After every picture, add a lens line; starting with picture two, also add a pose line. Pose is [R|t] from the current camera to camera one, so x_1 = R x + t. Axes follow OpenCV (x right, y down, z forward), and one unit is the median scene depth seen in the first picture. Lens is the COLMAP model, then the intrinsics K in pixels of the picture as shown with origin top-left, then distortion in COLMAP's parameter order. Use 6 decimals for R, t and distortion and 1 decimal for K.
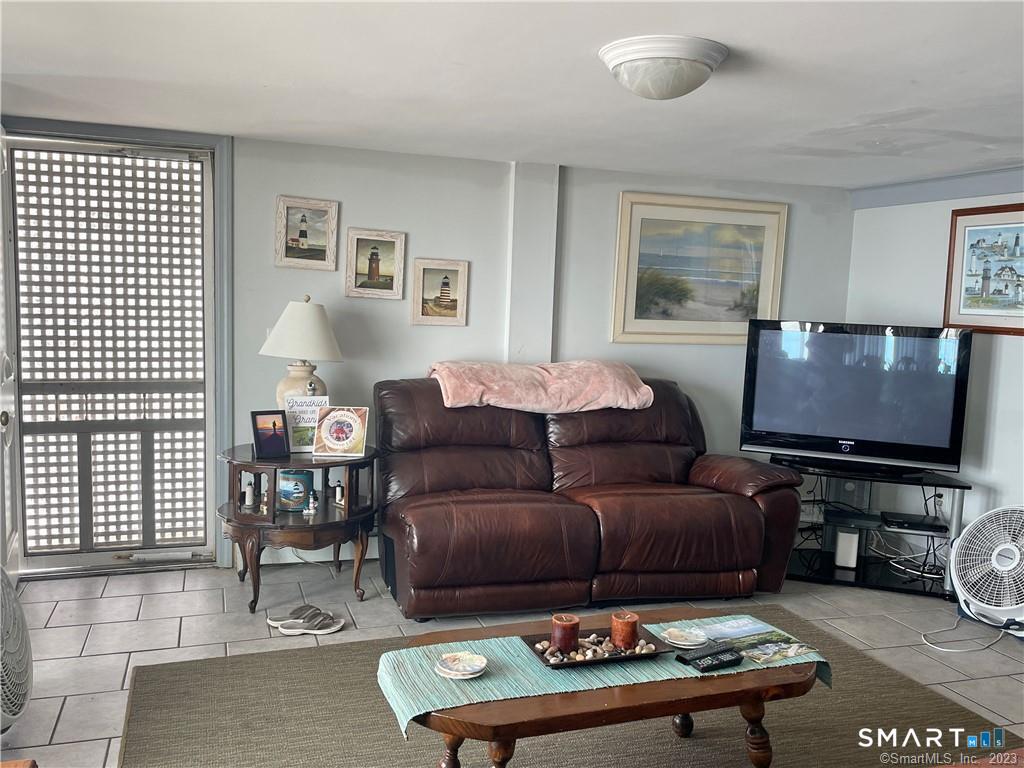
lens RADIAL K [[864.5, 0, 512.3], [0, 864.5, 388.6], [0, 0, 1]] dist [0.011767, 0.005251]
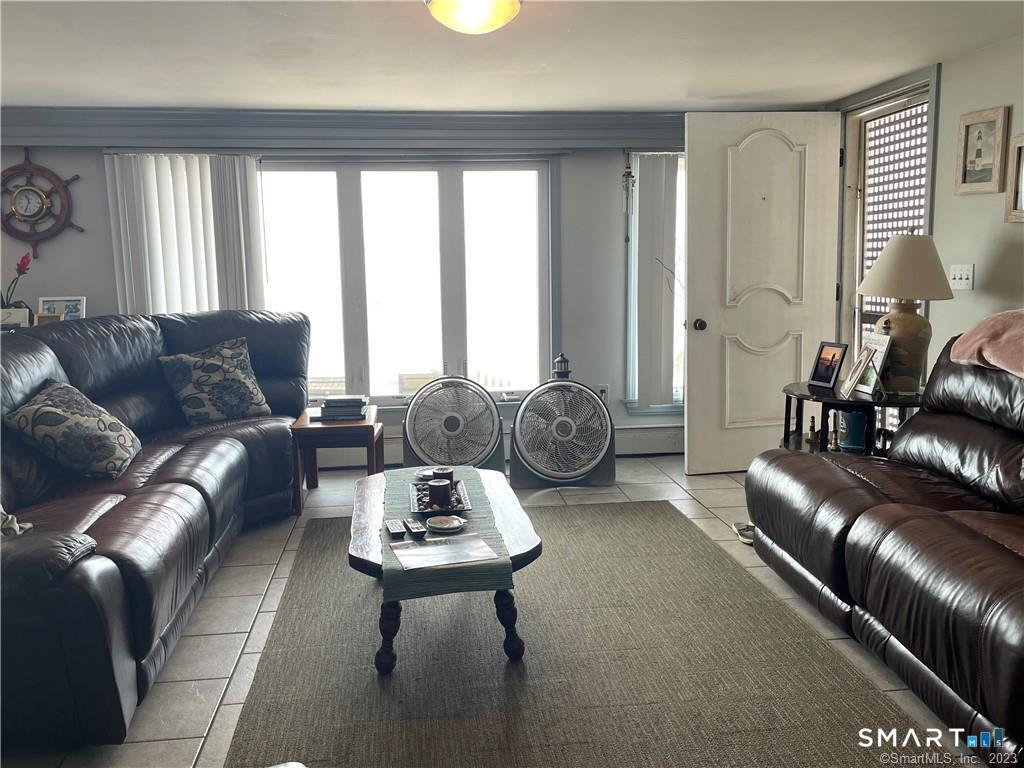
lens RADIAL K [[864.5, 0, 513.0], [0, 864.5, 382.9], [0, 0, 1]] dist [0.011767, 0.005251]
pose [[-0.207031, 0.100906, -0.973117, 0.723971], [-0.092147, 0.988234, 0.122078, -0.015436], [0.973985, 0.114944, -0.195297, 0.746990]]
